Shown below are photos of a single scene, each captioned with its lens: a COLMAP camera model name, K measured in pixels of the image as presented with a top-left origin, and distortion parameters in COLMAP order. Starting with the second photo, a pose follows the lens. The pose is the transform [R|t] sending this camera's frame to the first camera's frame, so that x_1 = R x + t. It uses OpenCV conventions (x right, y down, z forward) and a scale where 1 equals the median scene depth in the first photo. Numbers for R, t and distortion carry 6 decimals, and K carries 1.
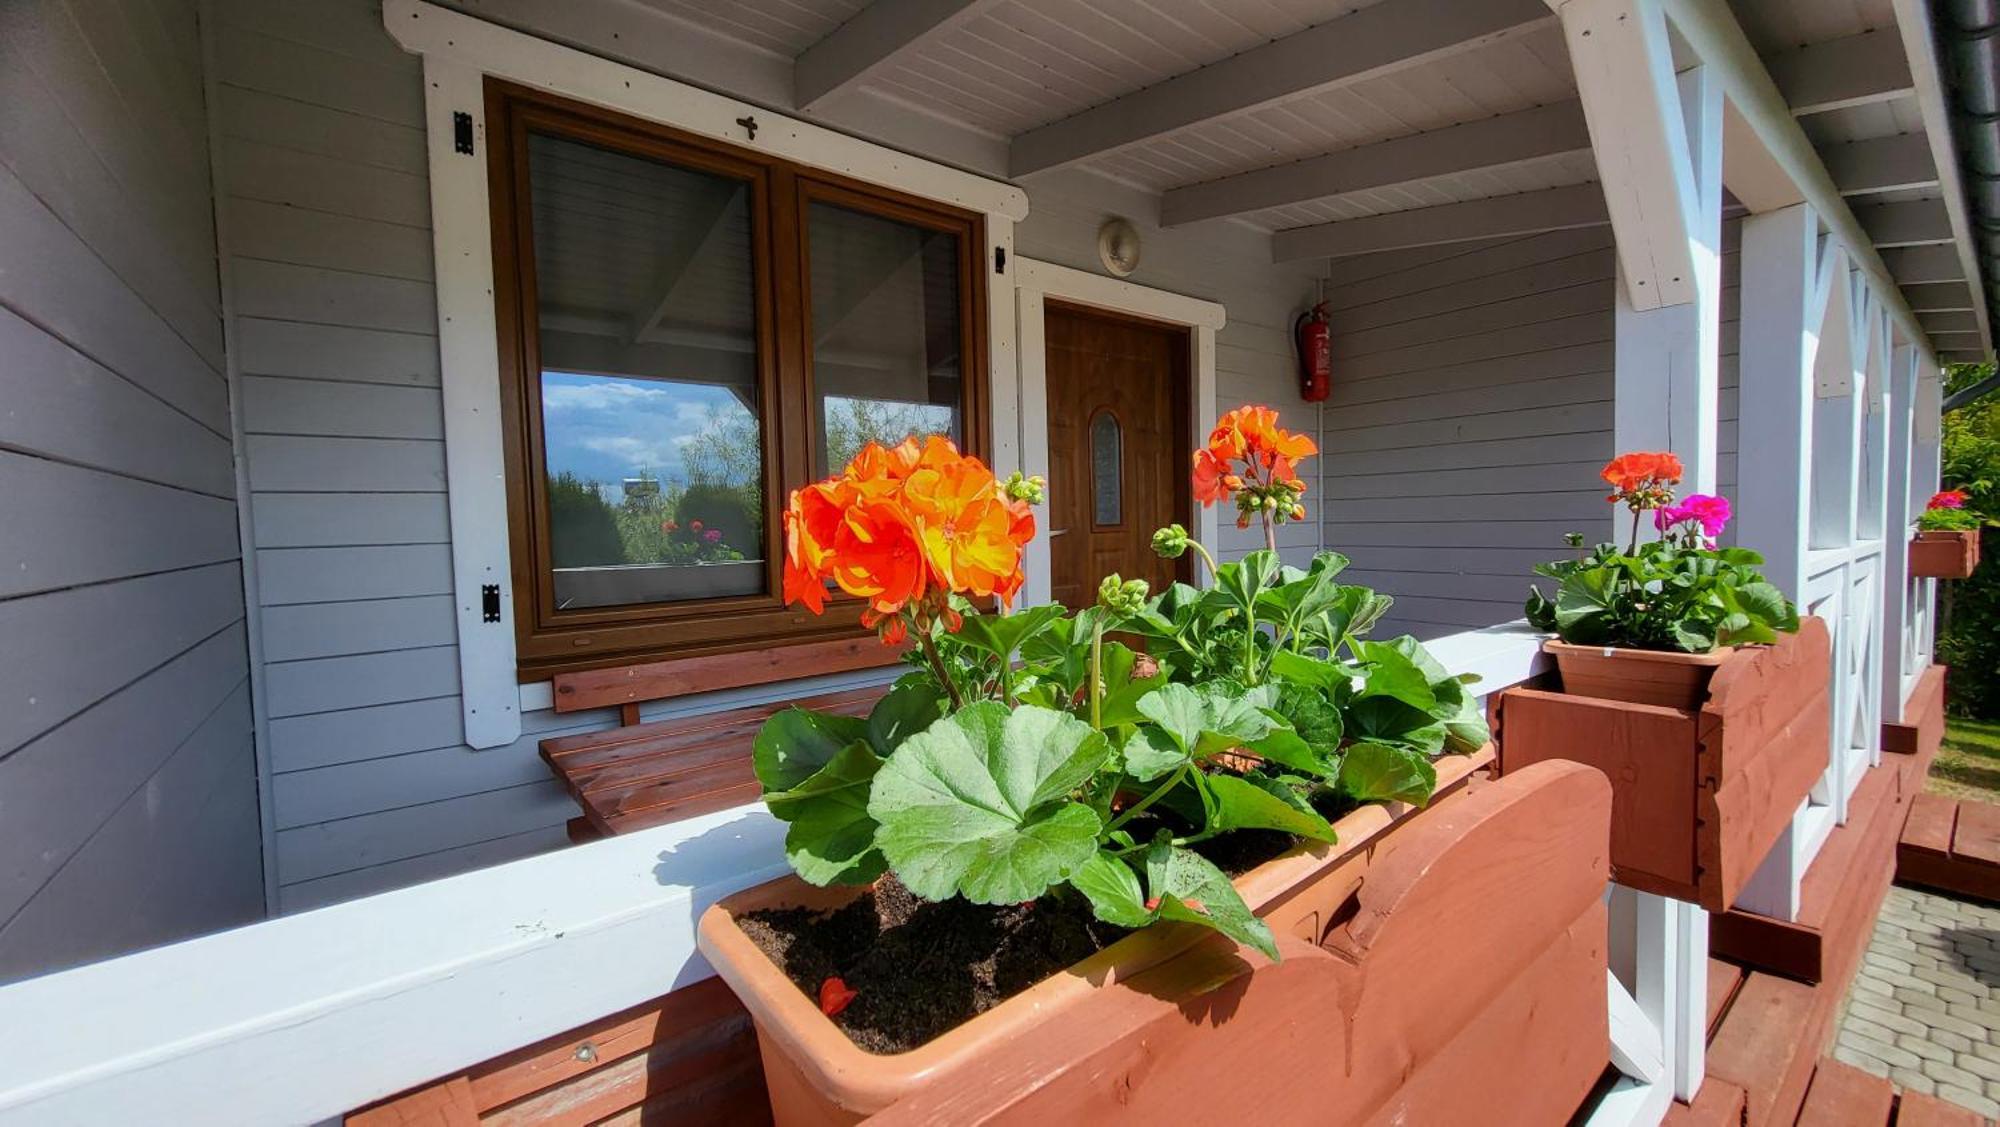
lens RADIAL K [[791.3, 0, 999.3], [0, 791.3, 562.9], [0, 0, 1]] dist [-0.003667, -0.000567]
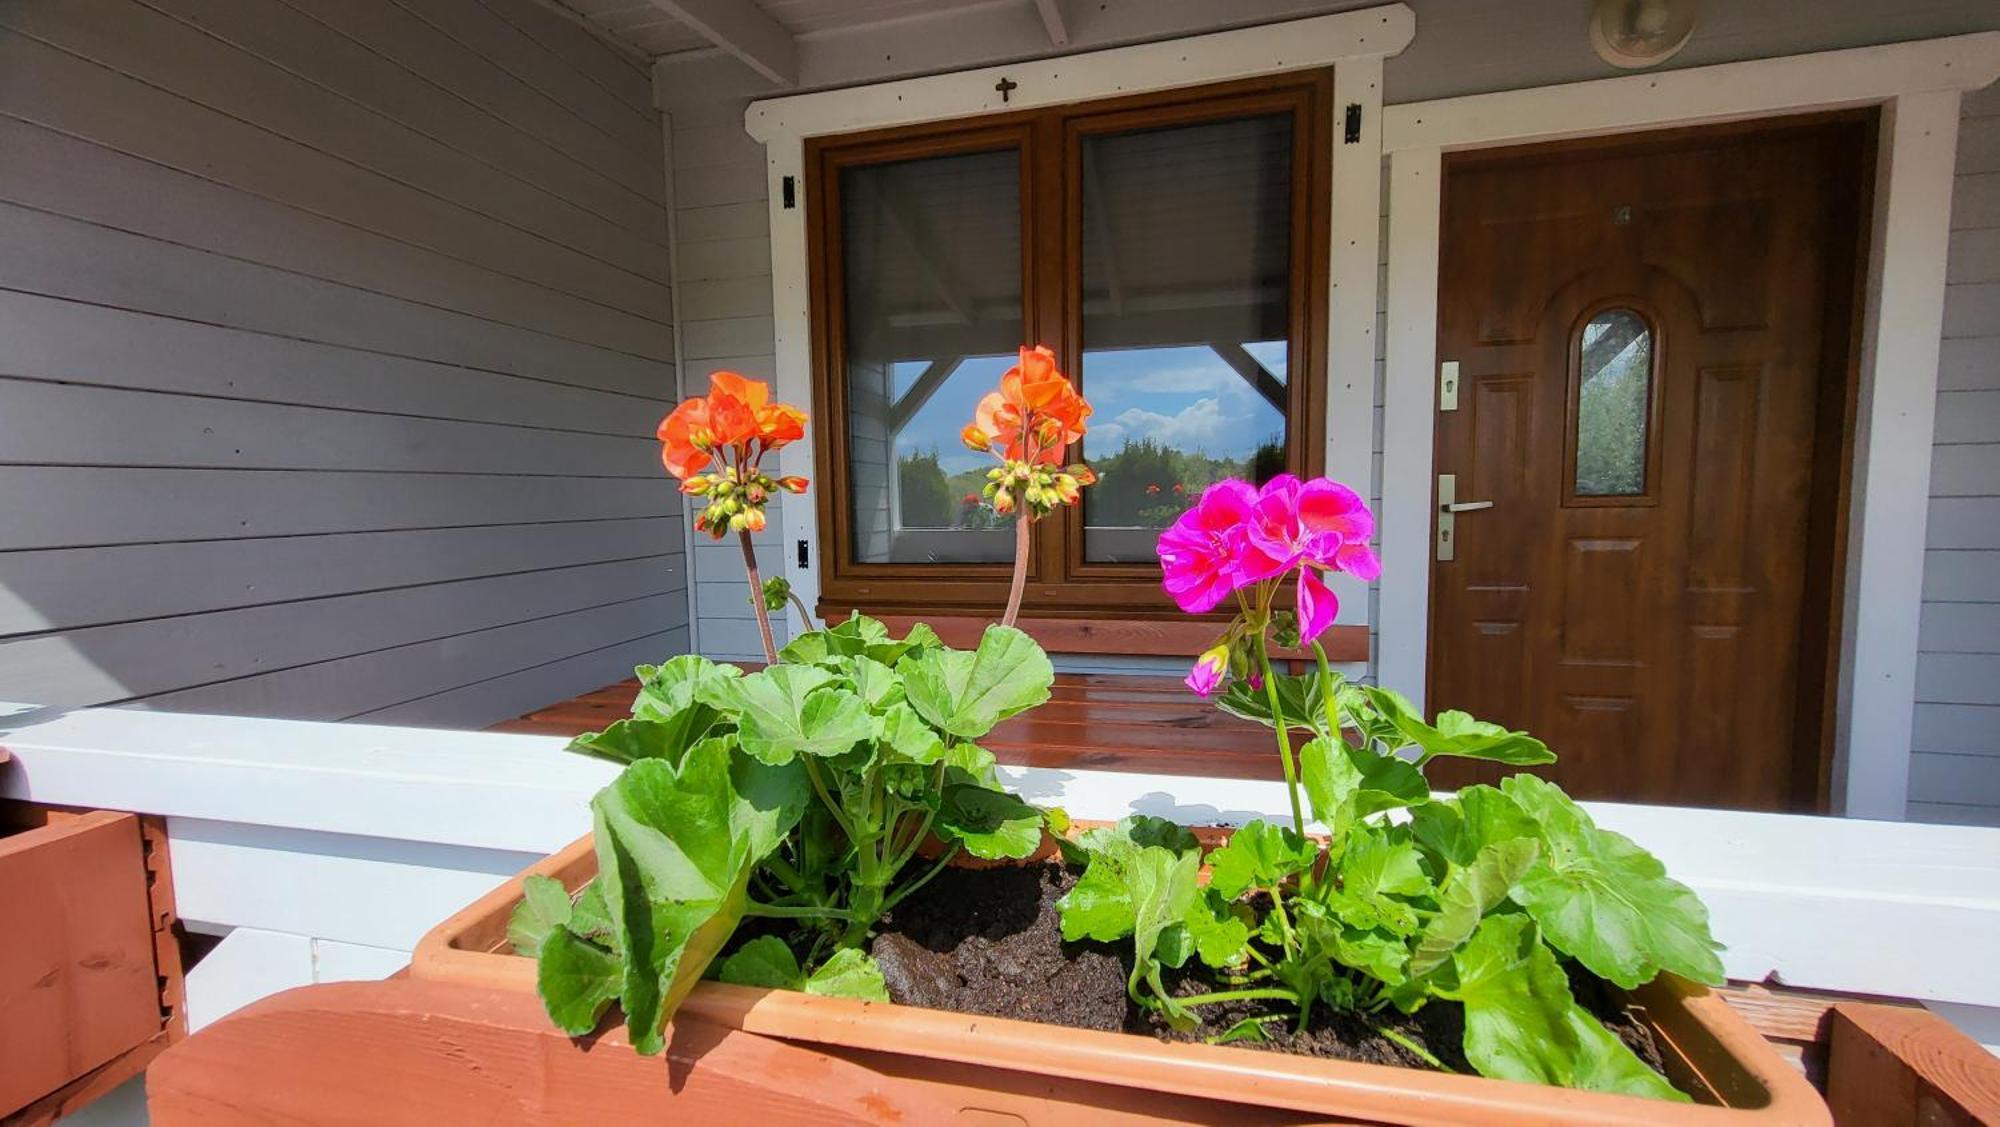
lens RADIAL K [[791.3, 0, 994.6], [0, 791.3, 564.1], [0, 0, 1]] dist [-0.003667, -0.000567]
pose [[0.614913, 0.076177, -0.784907, 0.409442], [-0.035491, 0.996988, 0.068955, -0.023955], [0.787796, -0.014544, 0.615764, 0.311454]]
